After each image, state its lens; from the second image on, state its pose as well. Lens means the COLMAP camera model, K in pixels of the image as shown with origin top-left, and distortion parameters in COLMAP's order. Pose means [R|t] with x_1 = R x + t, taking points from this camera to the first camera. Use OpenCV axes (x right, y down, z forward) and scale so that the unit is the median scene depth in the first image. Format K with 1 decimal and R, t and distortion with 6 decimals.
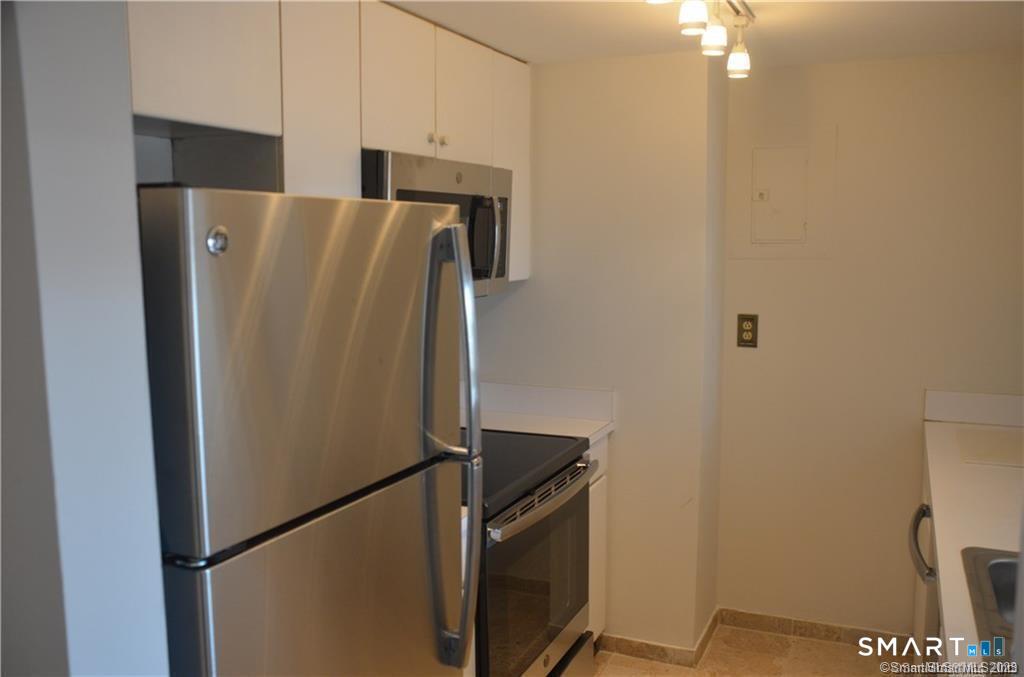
lens RADIAL K [[885.8, 0, 516.4], [0, 885.8, 341.0], [0, 0, 1]] dist [-0.111220, 0.113659]
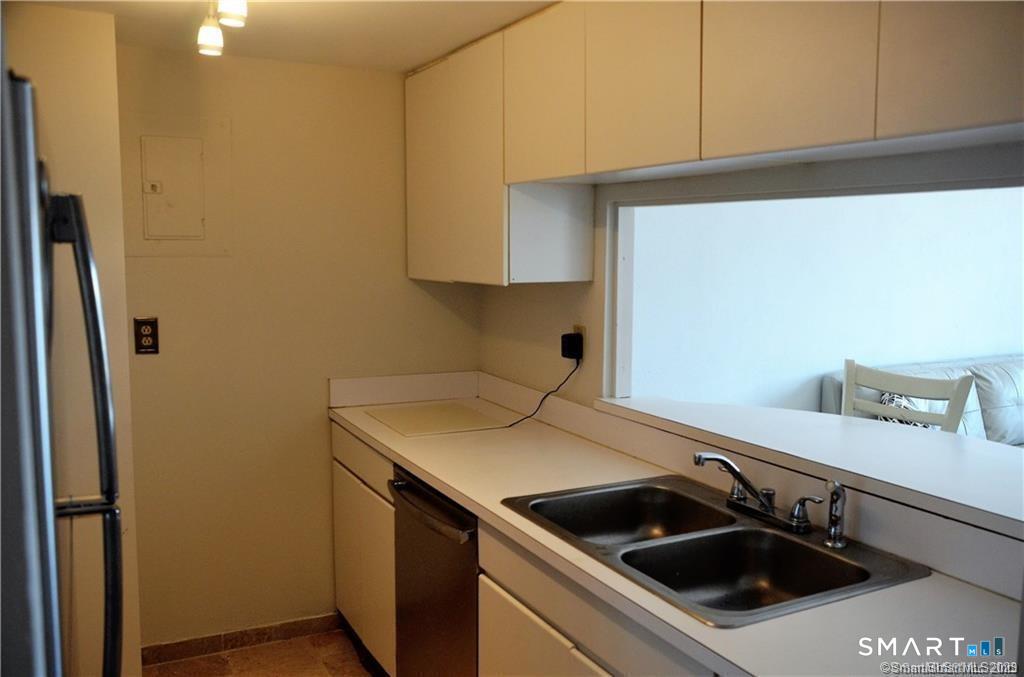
lens RADIAL K [[885.8, 0, 536.4], [0, 885.8, 342.7], [0, 0, 1]] dist [-0.111220, 0.113659]
pose [[0.616093, -0.069677, 0.784586, -0.200205], [0.076847, 0.996645, 0.028165, 0.001220], [-0.783916, 0.042941, 0.619380, 0.130676]]
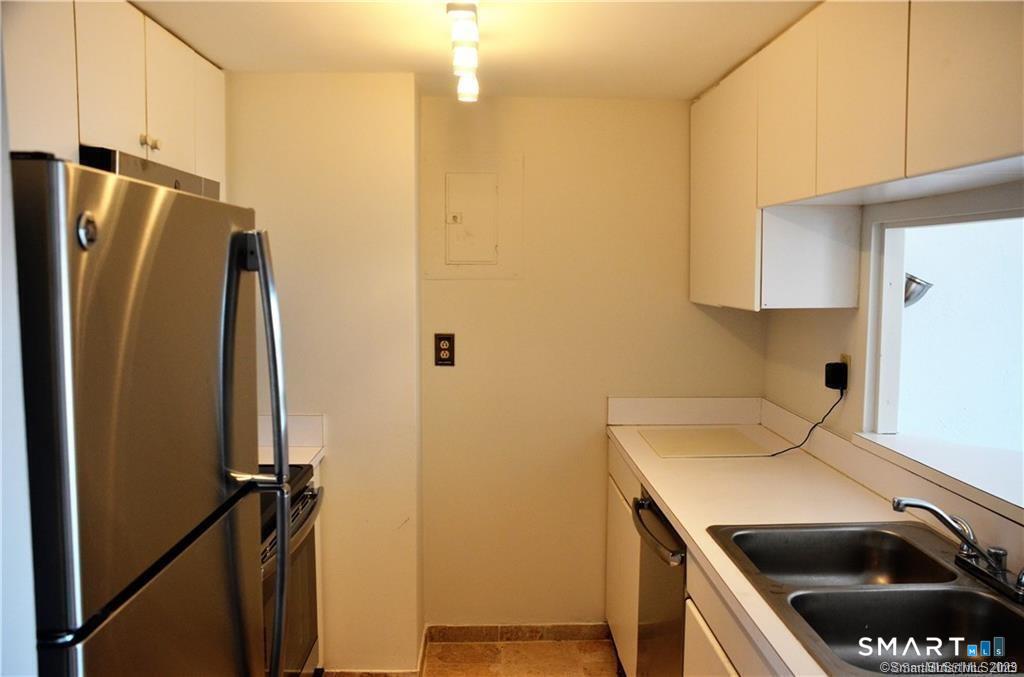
lens RADIAL K [[885.8, 0, 528.6], [0, 885.8, 343.0], [0, 0, 1]] dist [-0.111220, 0.113659]
pose [[0.894225, -0.026294, 0.446845, -0.112583], [0.040776, 0.998908, -0.022823, 0.008237], [-0.445756, 0.038630, 0.894320, 0.036623]]
